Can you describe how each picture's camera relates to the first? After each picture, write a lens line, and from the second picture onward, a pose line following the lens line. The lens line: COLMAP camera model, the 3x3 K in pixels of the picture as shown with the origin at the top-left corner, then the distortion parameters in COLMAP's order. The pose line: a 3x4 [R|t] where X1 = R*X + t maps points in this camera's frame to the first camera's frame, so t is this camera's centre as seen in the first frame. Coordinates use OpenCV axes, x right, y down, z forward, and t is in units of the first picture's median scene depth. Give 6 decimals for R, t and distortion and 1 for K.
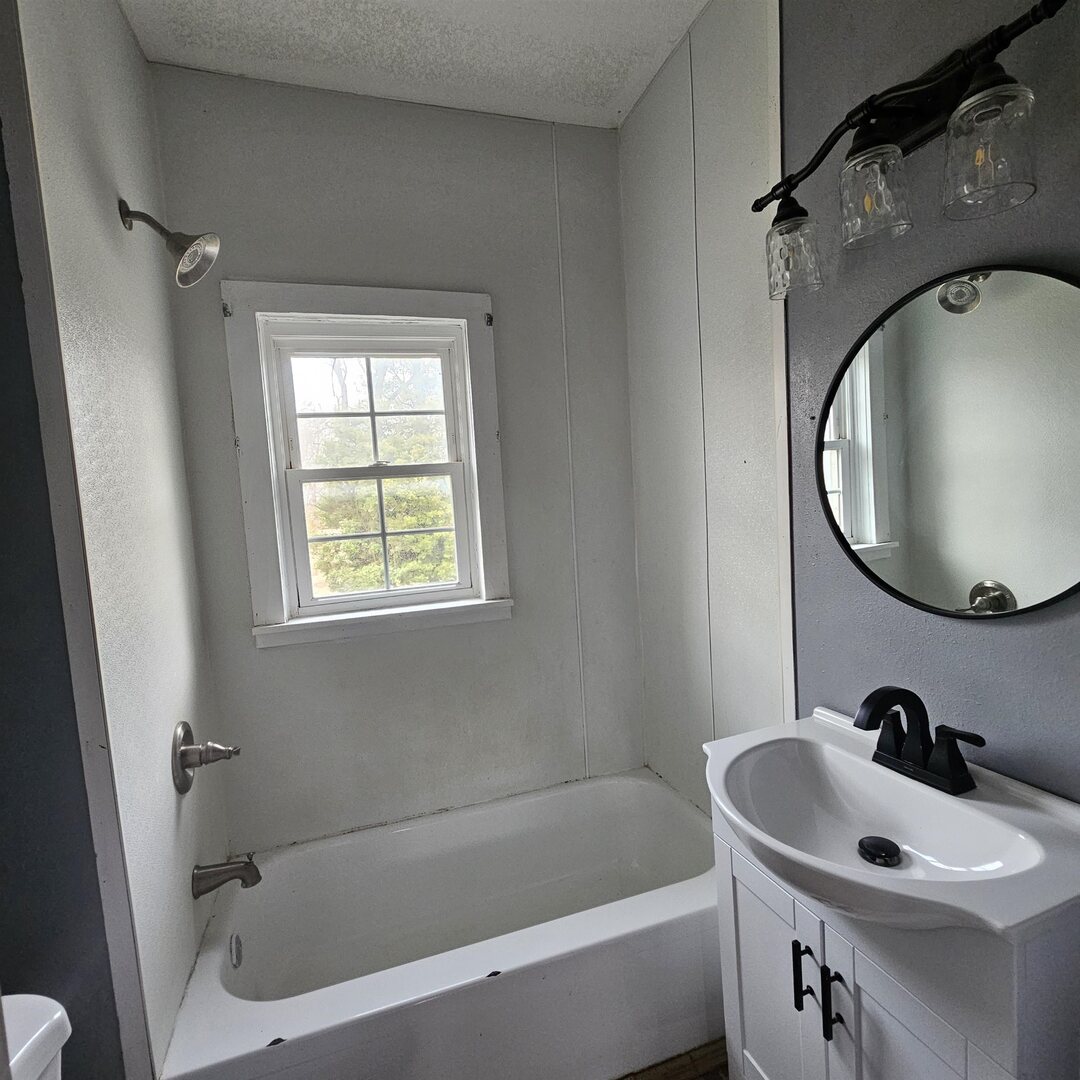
lens RADIAL K [[585.6, 0, 536.8], [0, 585.6, 545.7], [0, 0, 1]] dist [-0.003149, 0.001593]
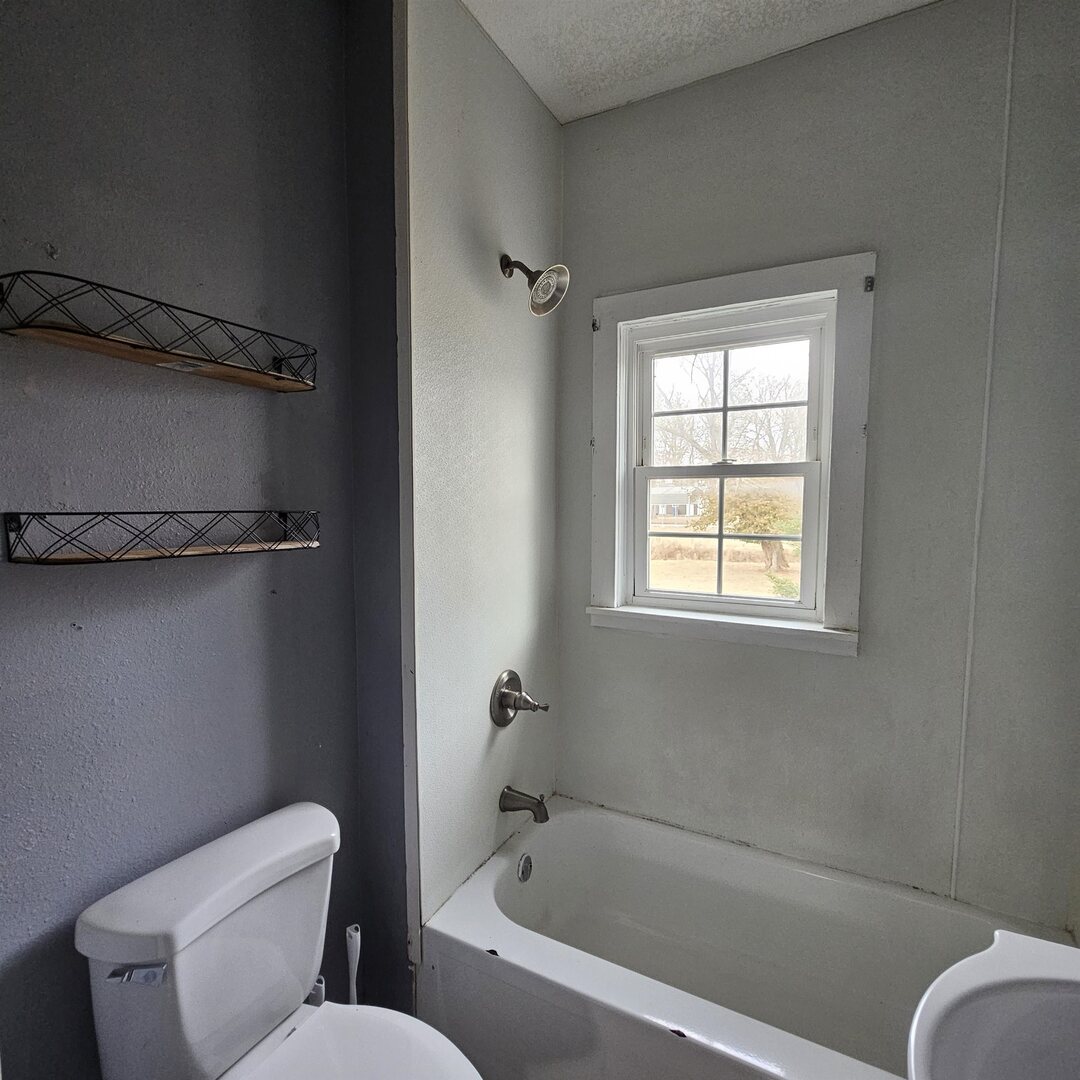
lens RADIAL K [[585.6, 0, 536.8], [0, 585.6, 545.7], [0, 0, 1]] dist [-0.003149, 0.001593]
pose [[0.686754, 0.119058, -0.717074, 0.228404], [-0.098877, 0.992627, 0.070112, -0.043245], [0.720134, 0.022753, 0.693462, 0.129971]]
